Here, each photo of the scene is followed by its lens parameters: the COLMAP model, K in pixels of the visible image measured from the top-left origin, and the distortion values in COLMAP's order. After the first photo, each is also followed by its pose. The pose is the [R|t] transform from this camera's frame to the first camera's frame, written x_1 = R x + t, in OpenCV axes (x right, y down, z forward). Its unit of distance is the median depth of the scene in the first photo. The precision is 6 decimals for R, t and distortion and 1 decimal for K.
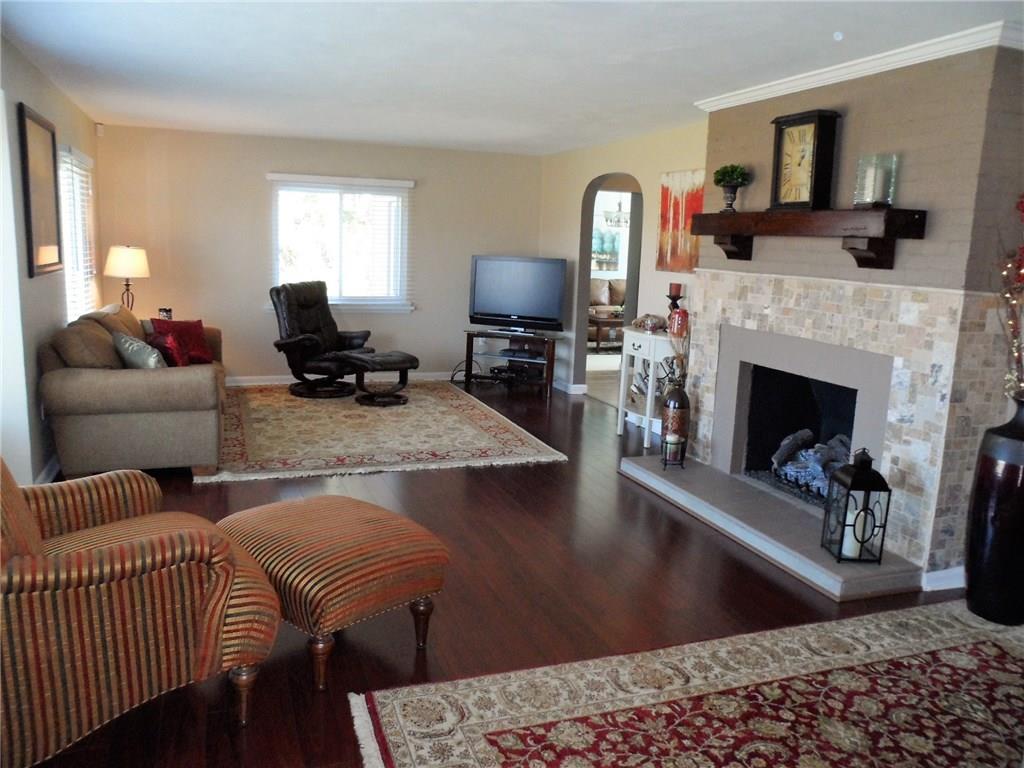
lens RADIAL K [[803.6, 0, 512.0], [0, 803.6, 384.0], [0, 0, 1]] dist [-0.096266, 0.131386]
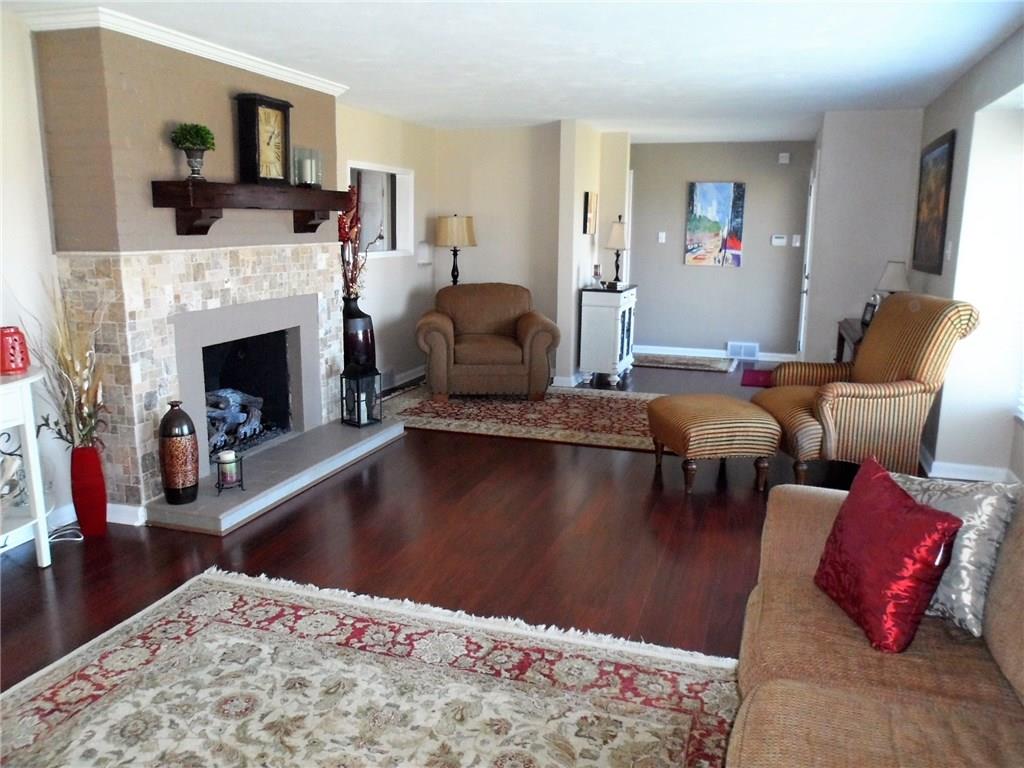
lens RADIAL K [[803.6, 0, 512.0], [0, 803.6, 384.0], [0, 0, 1]] dist [-0.096266, 0.131386]
pose [[-0.777750, -0.164808, 0.606583, -0.563264], [0.076301, 0.933126, 0.351361, -0.293034], [-0.623926, 0.319554, -0.713163, 1.508535]]
